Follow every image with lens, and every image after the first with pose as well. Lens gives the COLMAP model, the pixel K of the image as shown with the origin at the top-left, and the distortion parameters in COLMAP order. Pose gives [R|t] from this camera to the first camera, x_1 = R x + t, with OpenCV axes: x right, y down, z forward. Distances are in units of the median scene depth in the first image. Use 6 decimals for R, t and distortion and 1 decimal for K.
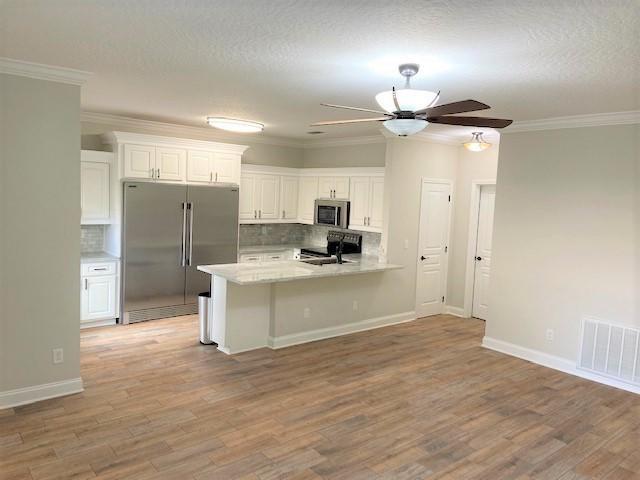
lens RADIAL K [[480.4, 0, 321.2], [0, 480.4, 231.9], [0, 0, 1]] dist [0.120019, -0.158972]
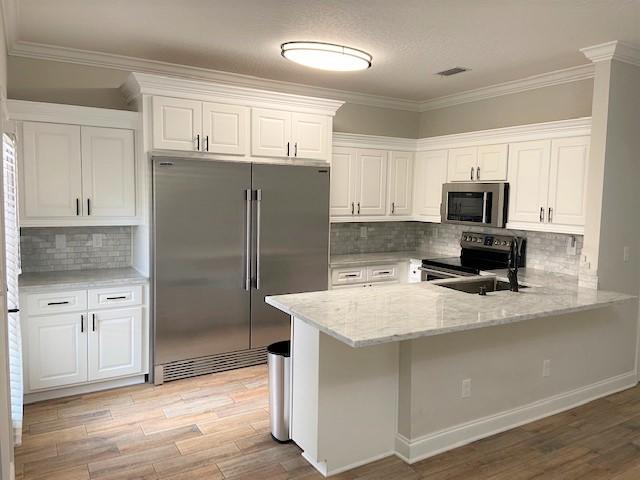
lens RADIAL K [[480.4, 0, 321.2], [0, 480.4, 231.9], [0, 0, 1]] dist [0.120019, -0.158972]
pose [[0.987849, -0.011096, -0.155018, -0.092161], [0.010353, 0.999931, -0.005595, -0.000694], [0.155069, 0.003922, 0.987896, 0.401775]]
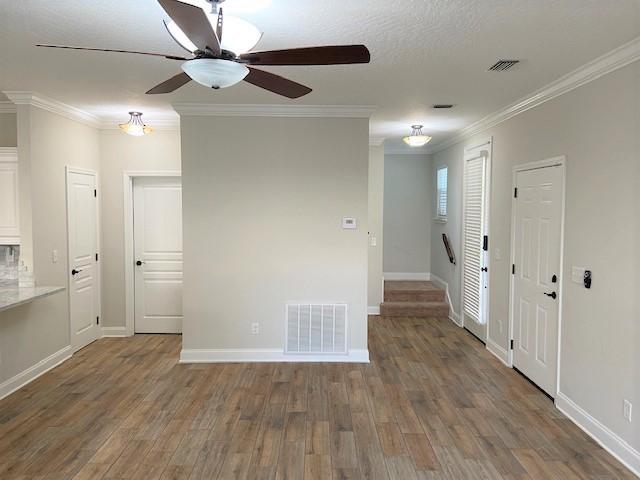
lens RADIAL K [[480.4, 0, 321.2], [0, 480.4, 231.9], [0, 0, 1]] dist [0.120019, -0.158972]
pose [[0.627893, -0.078793, 0.774301, -0.149280], [0.084658, 0.995874, 0.032690, -0.000917], [-0.773682, 0.045025, 0.631973, 0.239010]]
